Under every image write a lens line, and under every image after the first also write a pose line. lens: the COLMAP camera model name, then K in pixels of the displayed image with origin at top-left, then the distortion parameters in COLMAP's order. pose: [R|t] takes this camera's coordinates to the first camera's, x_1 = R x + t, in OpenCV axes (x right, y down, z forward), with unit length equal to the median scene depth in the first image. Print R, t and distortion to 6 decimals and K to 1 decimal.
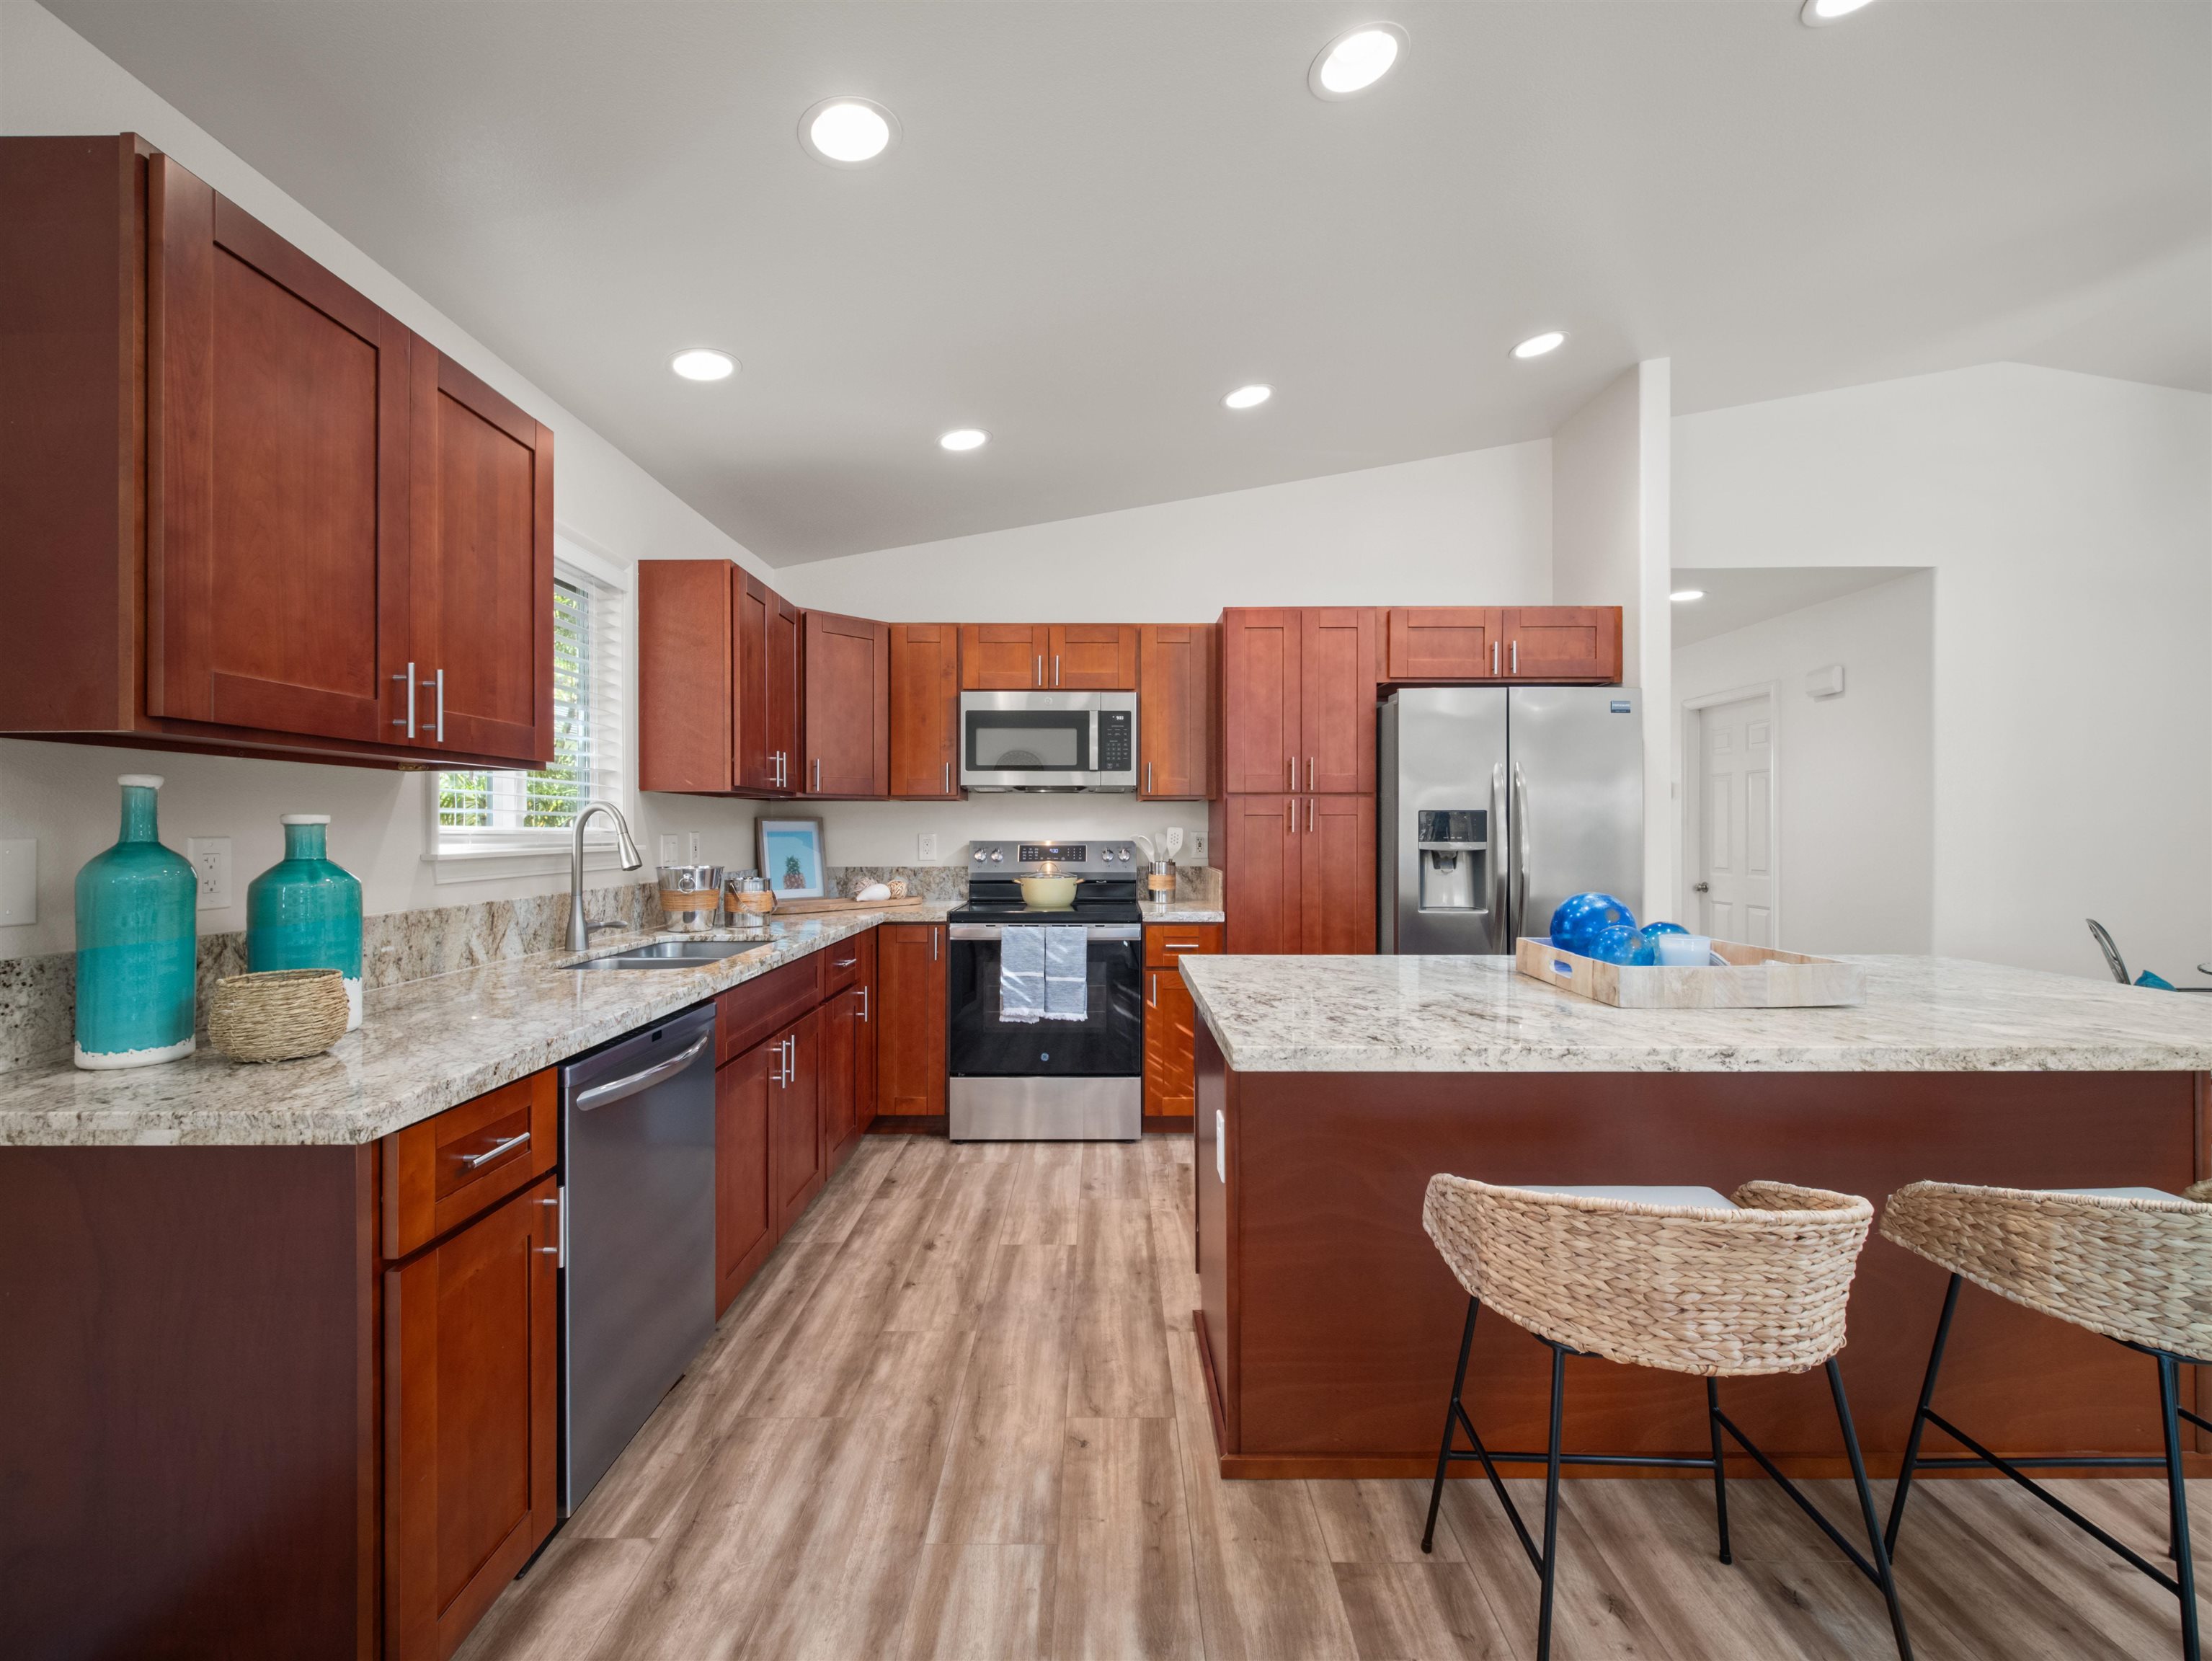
lens RADIAL K [[973.1, 0, 1098.0], [0, 973.1, 823.3], [0, 0, 1]] dist [-0.000416, -0.000007]
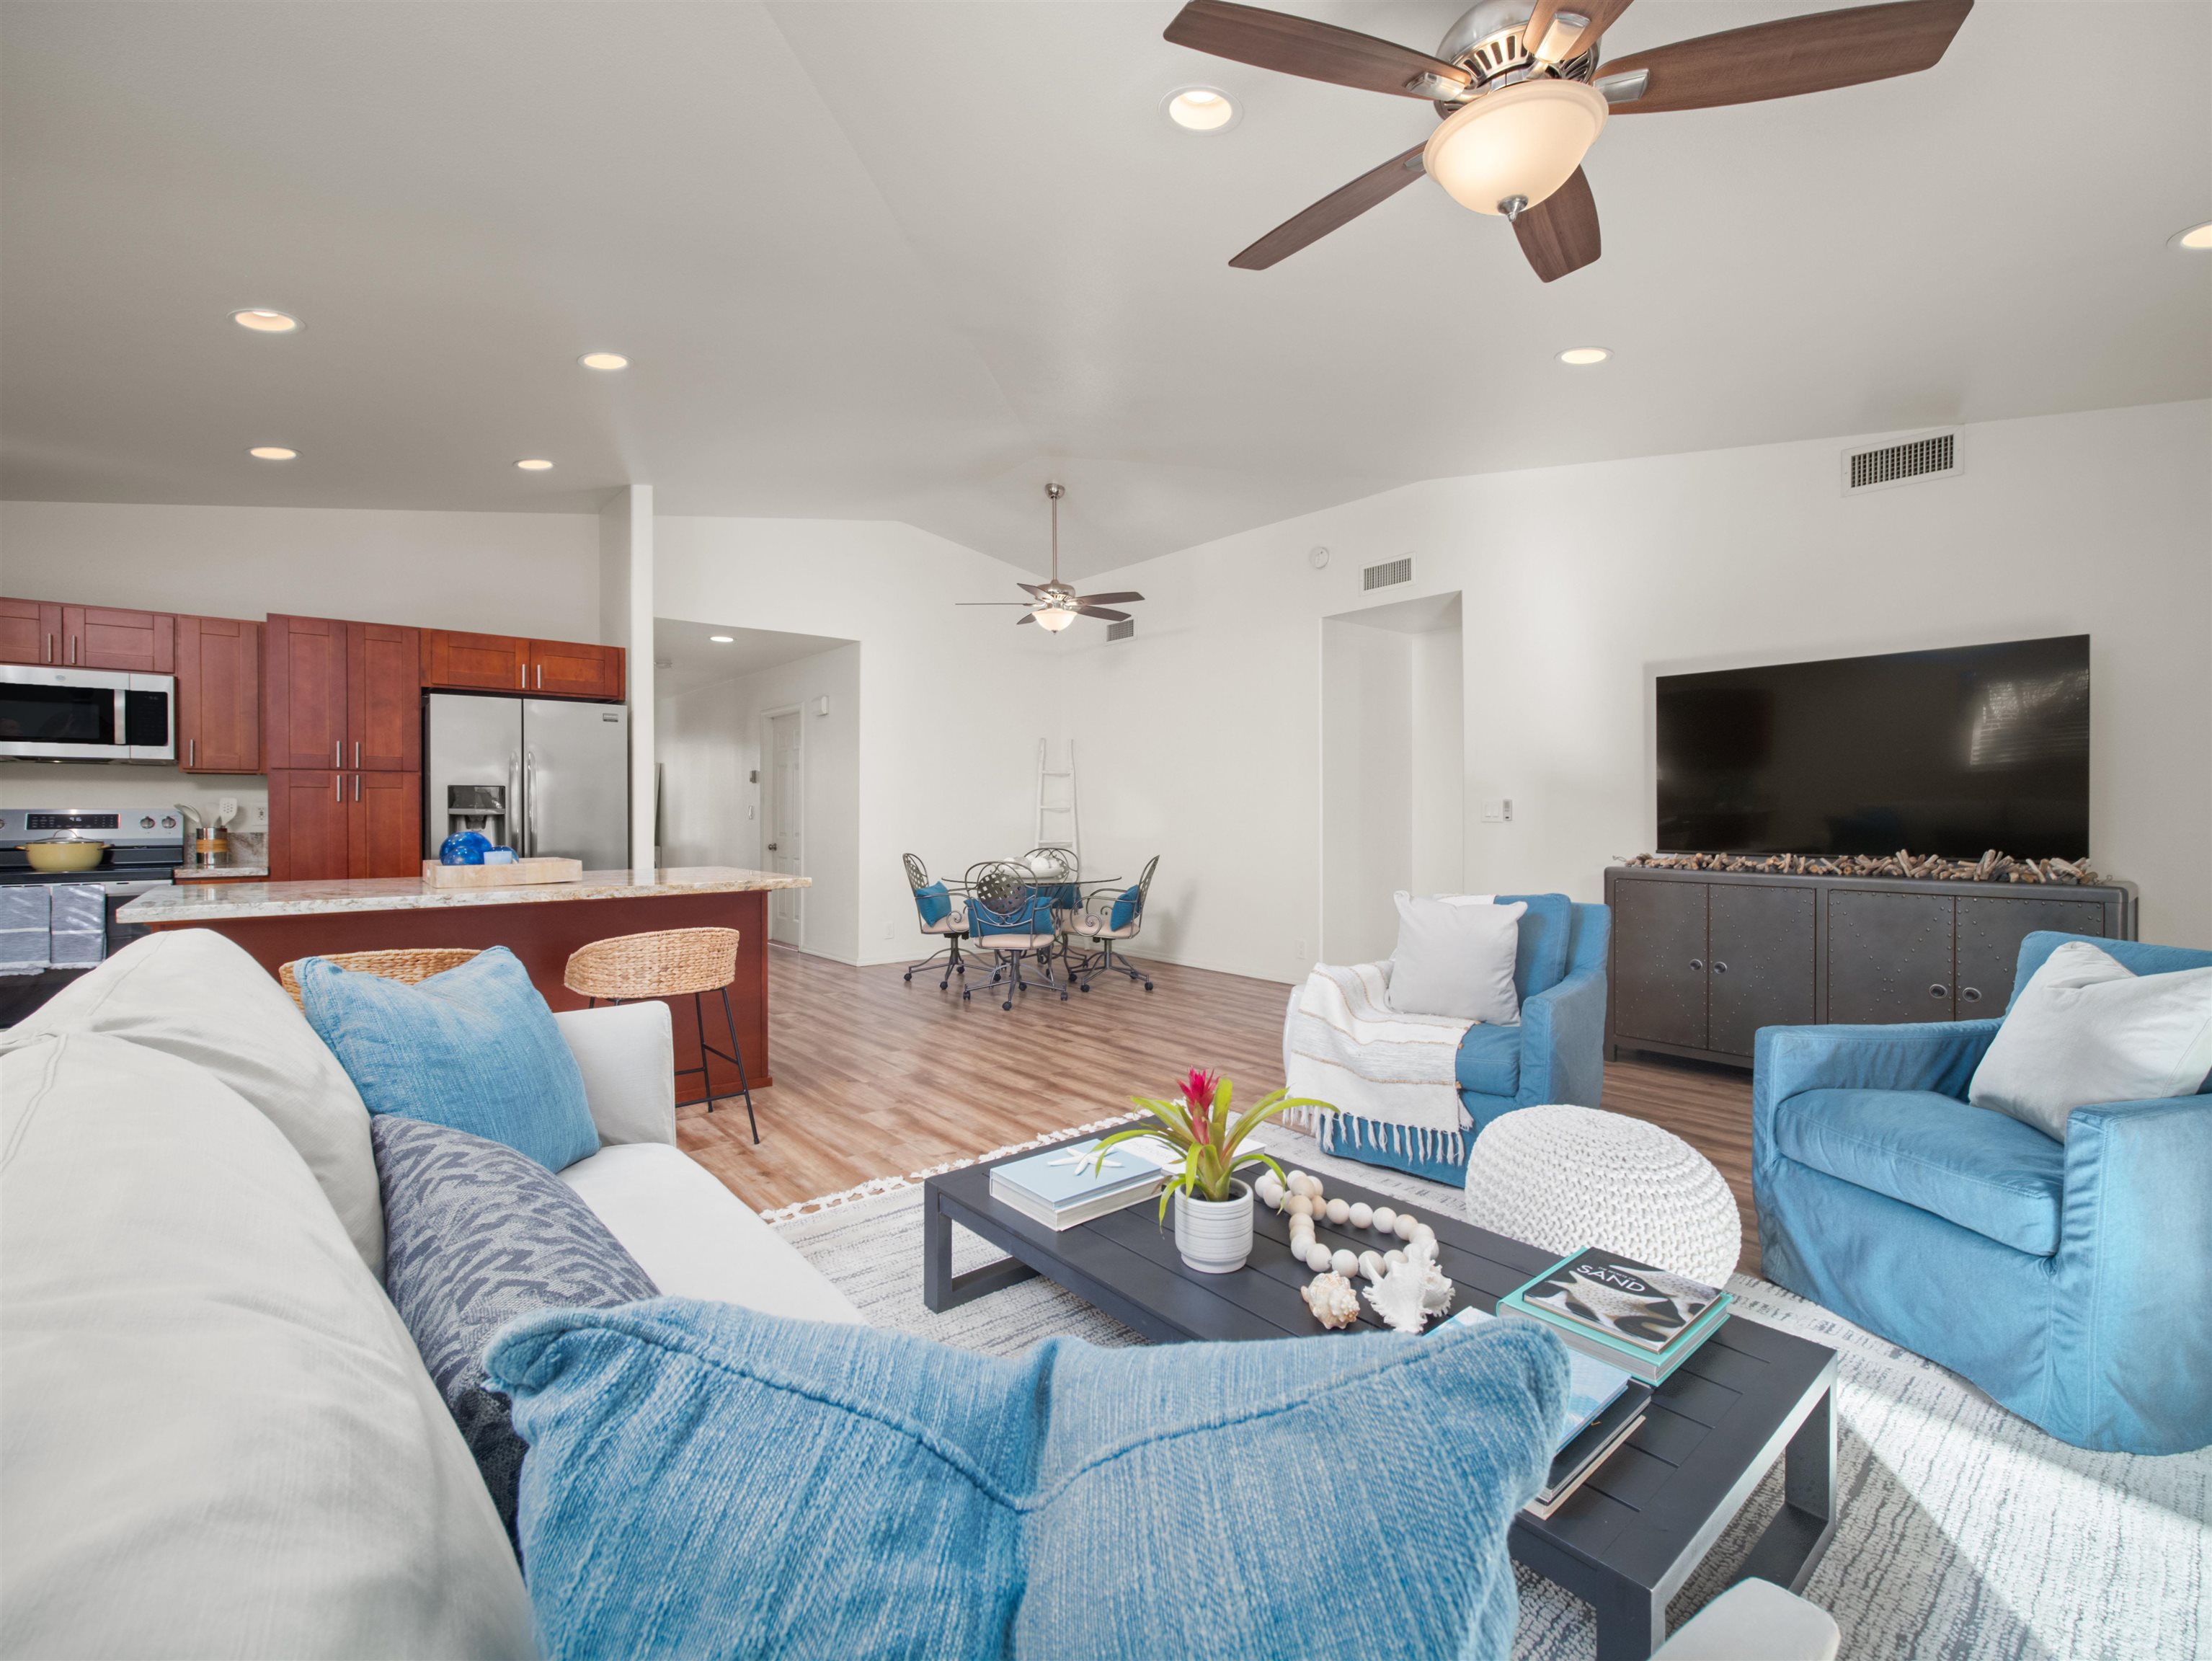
lens RADIAL K [[973.1, 0, 1098.0], [0, 973.1, 823.3], [0, 0, 1]] dist [-0.000416, -0.000007]
pose [[0.767271, -0.007409, 0.641280, 0.146566], [-0.003458, 0.999871, 0.015690, 0.014893], [-0.641314, -0.014256, 0.767146, -0.584877]]
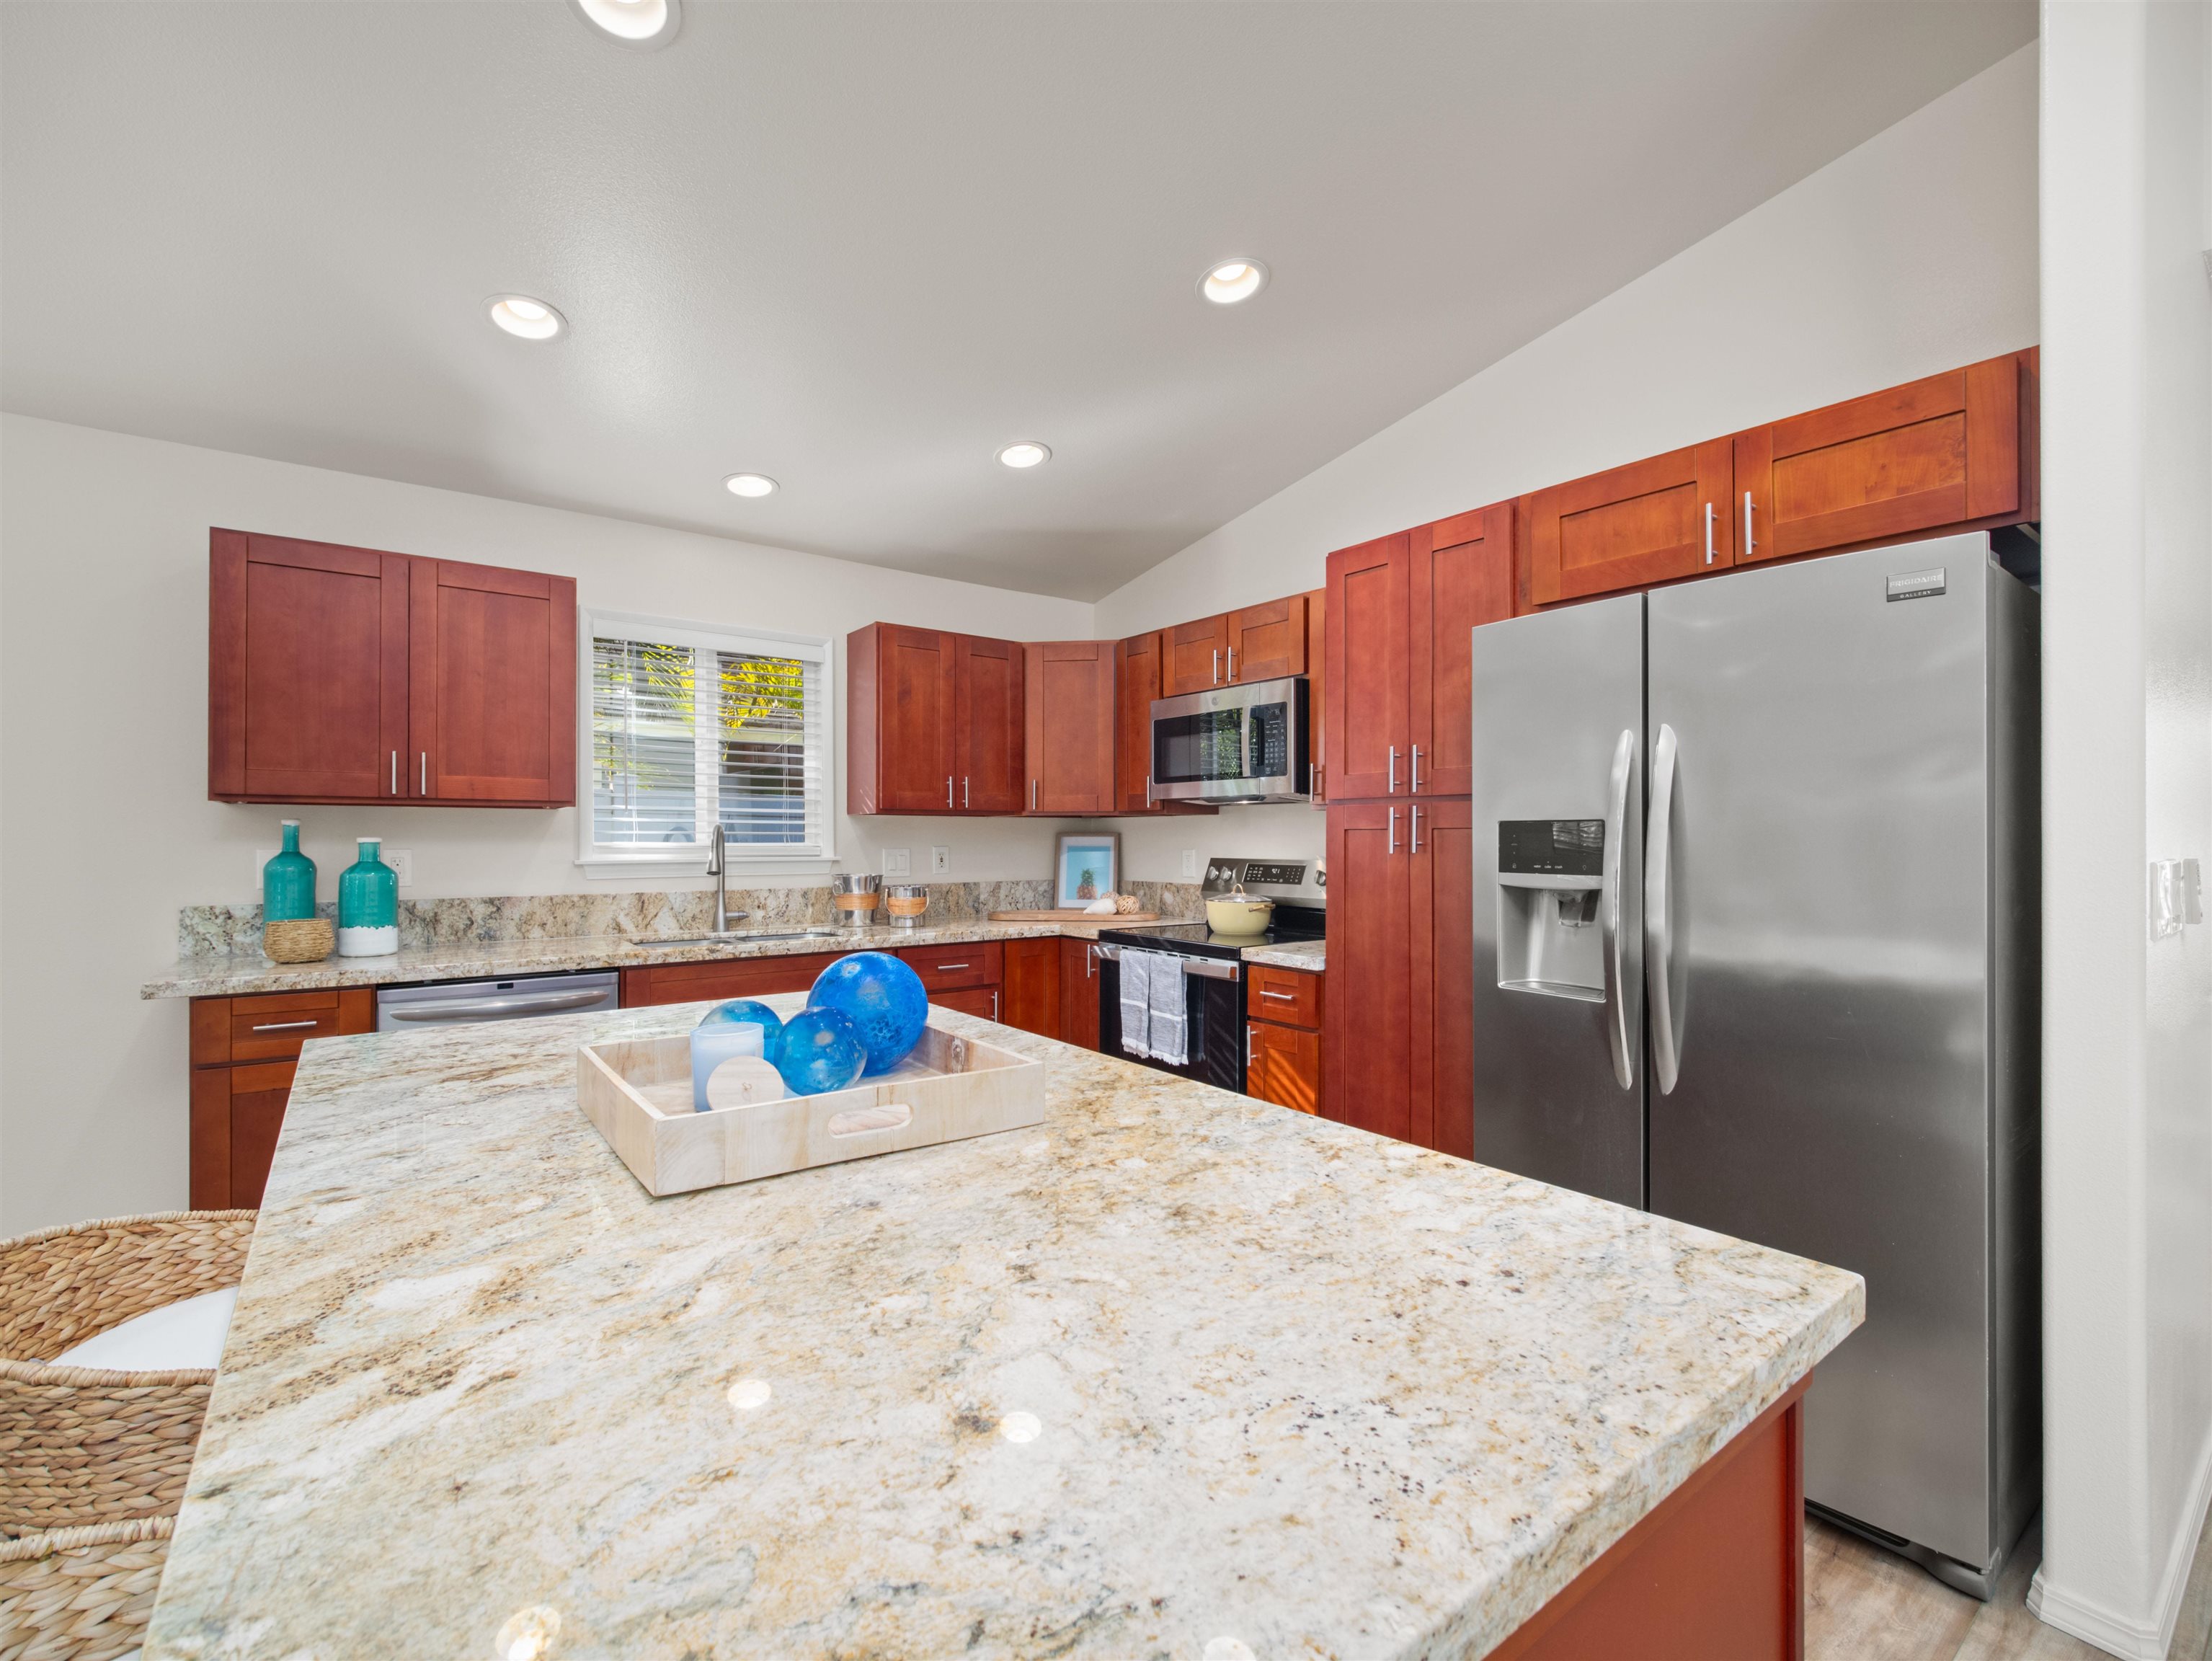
lens RADIAL K [[973.1, 0, 1098.0], [0, 973.1, 823.3], [0, 0, 1]] dist [-0.000416, -0.000007]
pose [[0.607433, -0.011640, -0.794286, 0.629380], [0.003575, 0.999923, -0.011920, -0.004013], [0.794363, 0.004401, 0.607427, 0.405131]]
